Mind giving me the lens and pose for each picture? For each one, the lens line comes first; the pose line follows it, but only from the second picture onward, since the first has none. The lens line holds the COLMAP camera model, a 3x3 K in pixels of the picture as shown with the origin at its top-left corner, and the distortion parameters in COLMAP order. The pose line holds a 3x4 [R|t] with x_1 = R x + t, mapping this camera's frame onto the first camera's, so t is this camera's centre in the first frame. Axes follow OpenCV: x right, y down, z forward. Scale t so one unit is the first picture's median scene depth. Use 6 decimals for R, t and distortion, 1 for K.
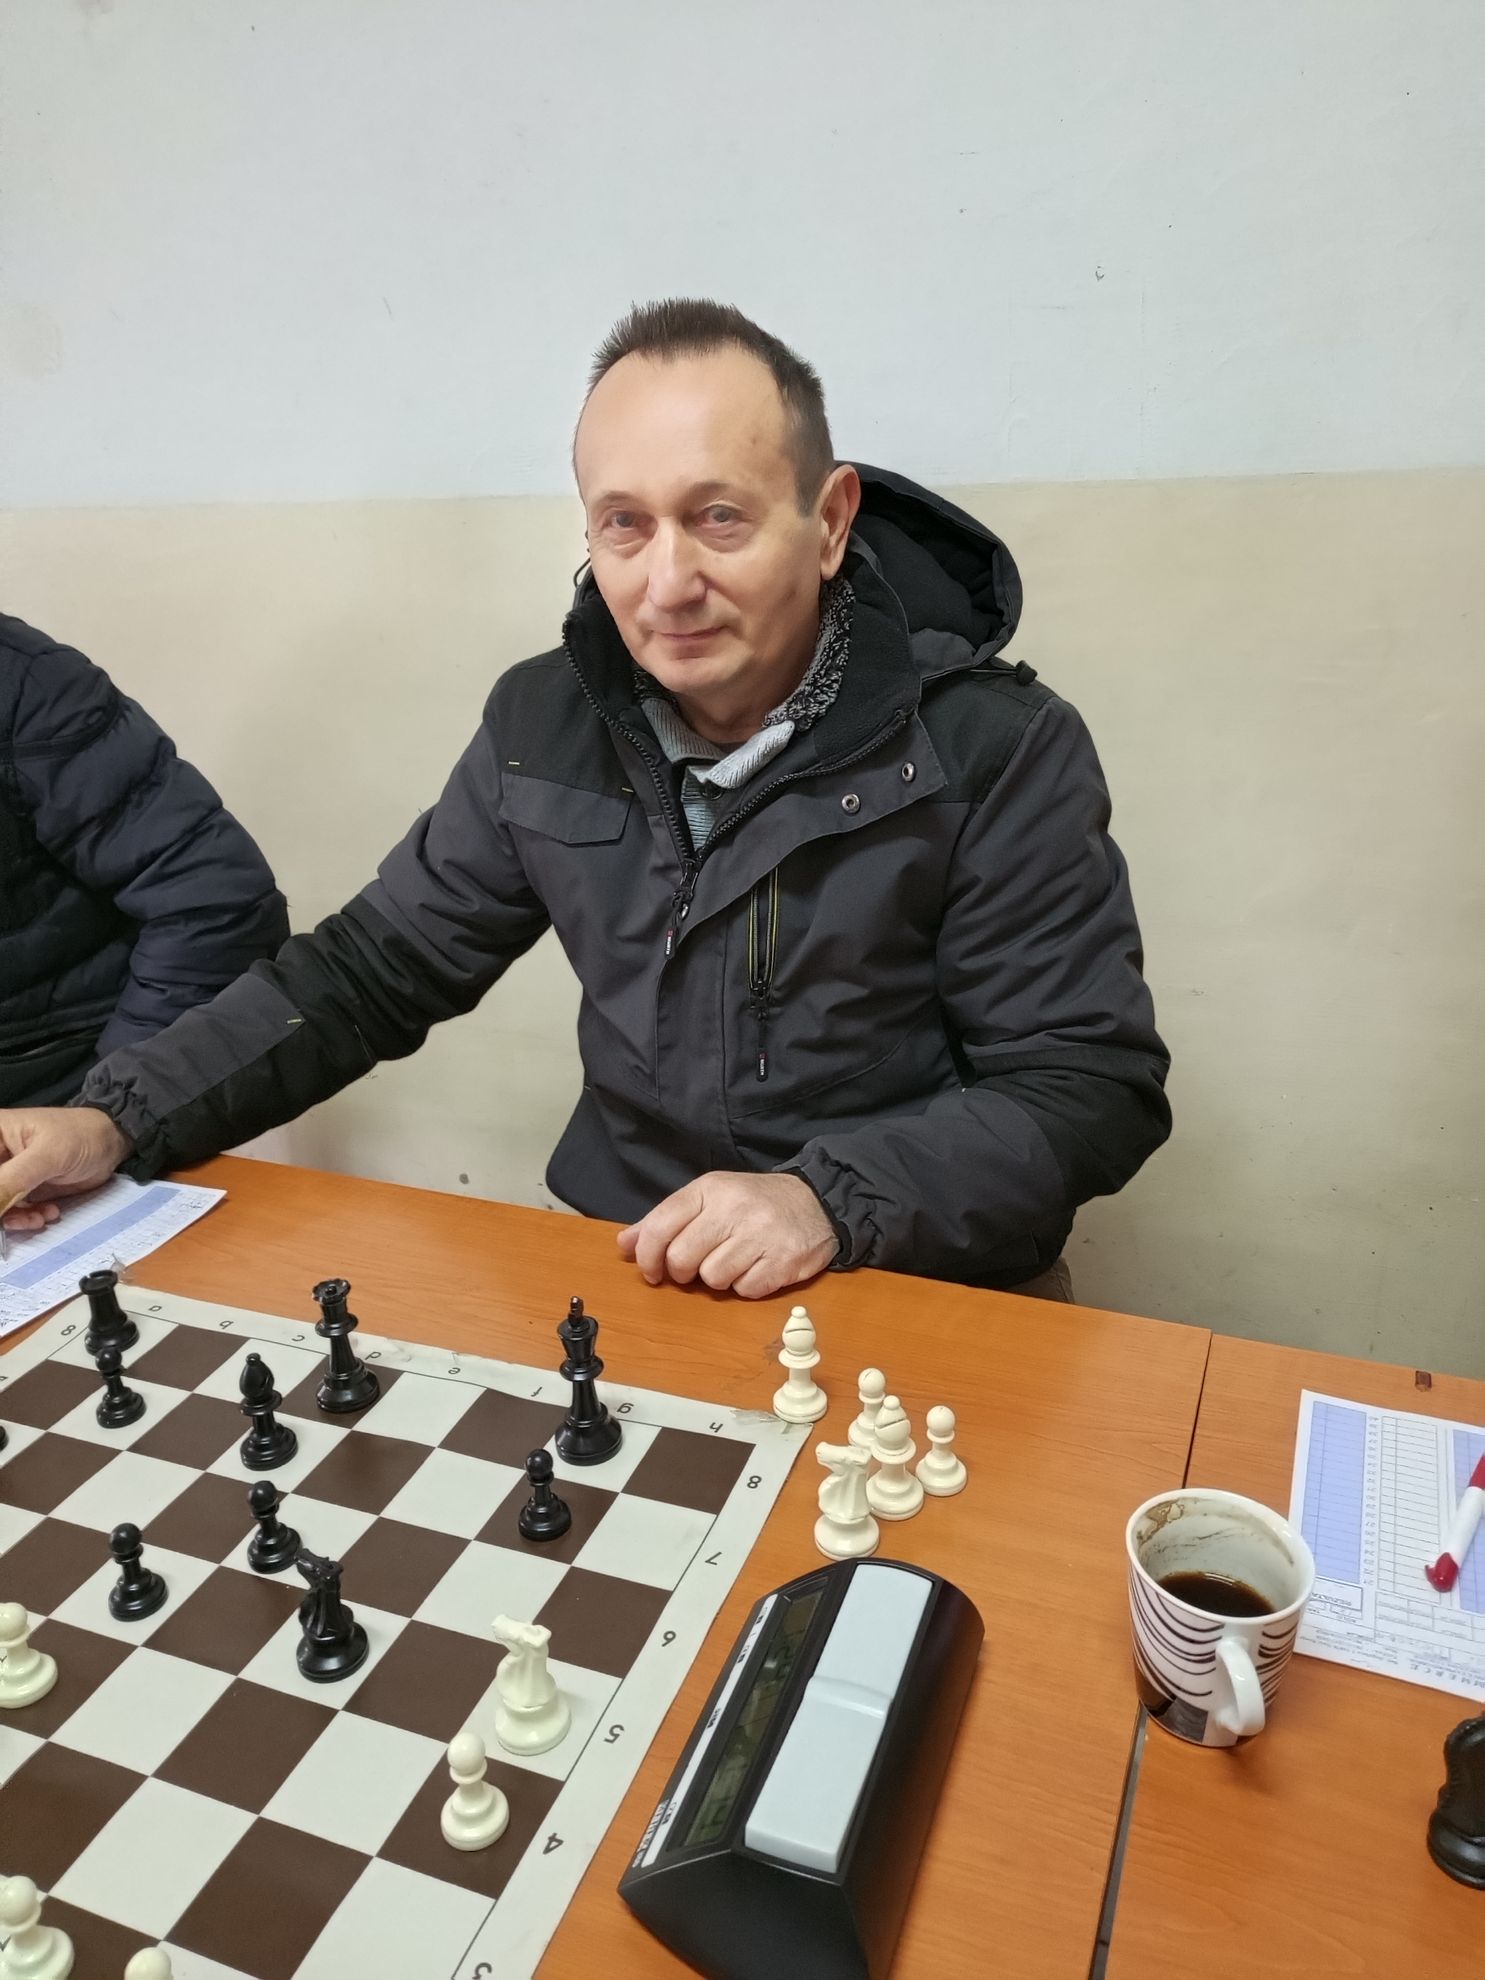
lens RADIAL K [[1468.9, 0, 742.5], [0, 1468.9, 990.0], [0, 0, 1]] dist [0.000894, -0.000222]
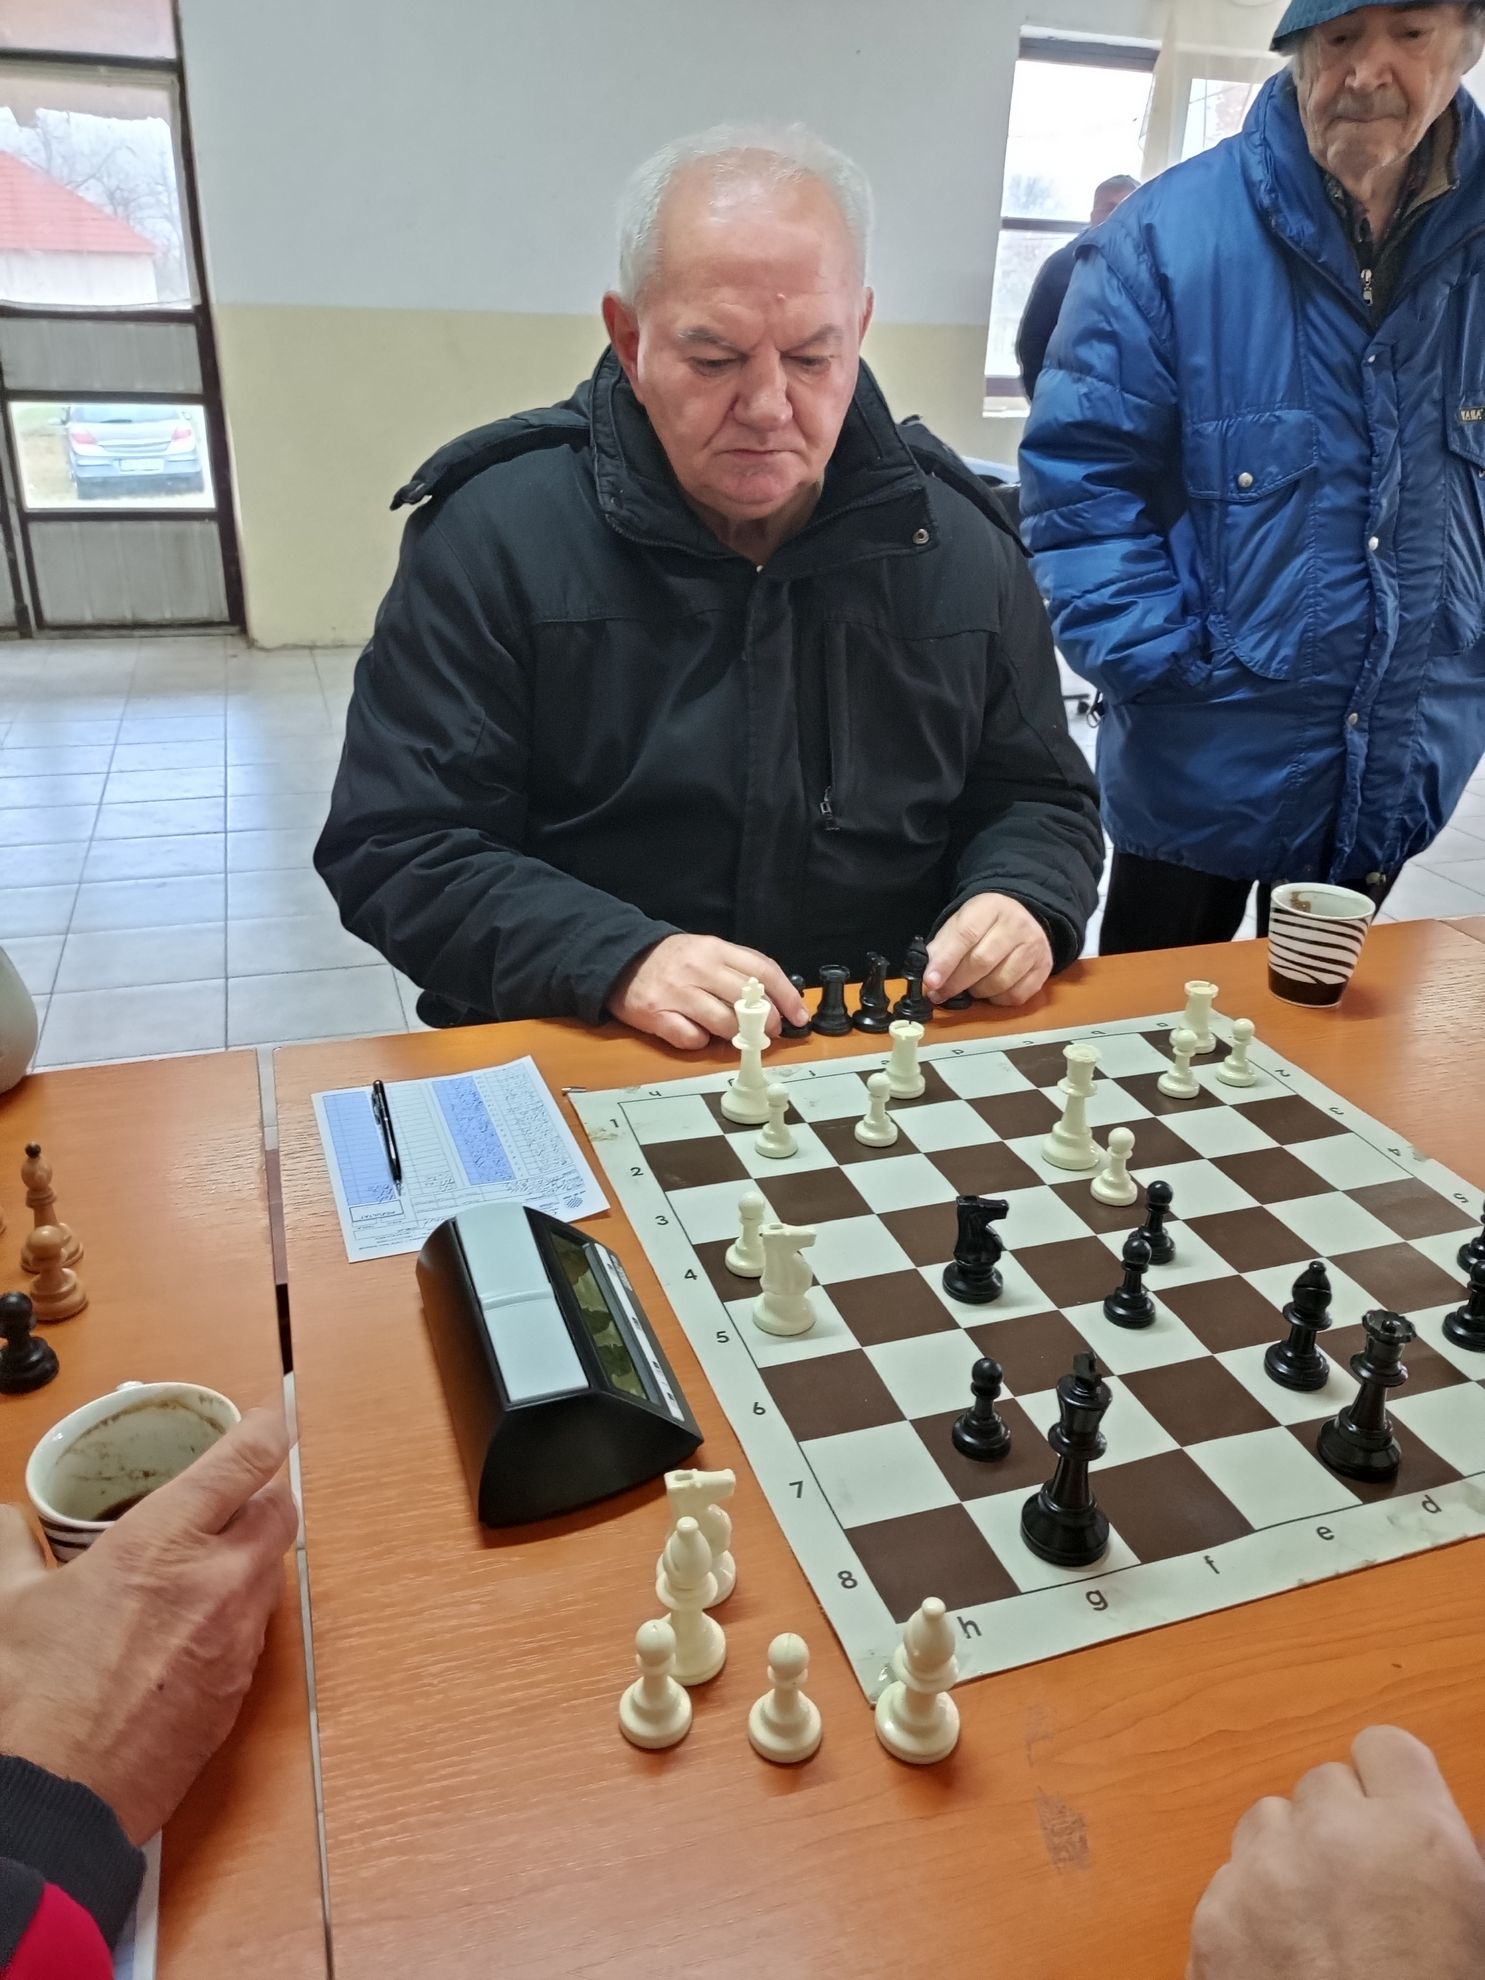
lens RADIAL K [[1468.9, 0, 742.5], [0, 1468.9, 990.0], [0, 0, 1]] dist [0.000894, -0.000222]
pose [[-0.765391, 0.264522, -0.586690, 0.437955], [-0.246883, 0.721194, 0.647247, -0.385764], [0.594328, 0.640240, -0.486689, 1.202001]]
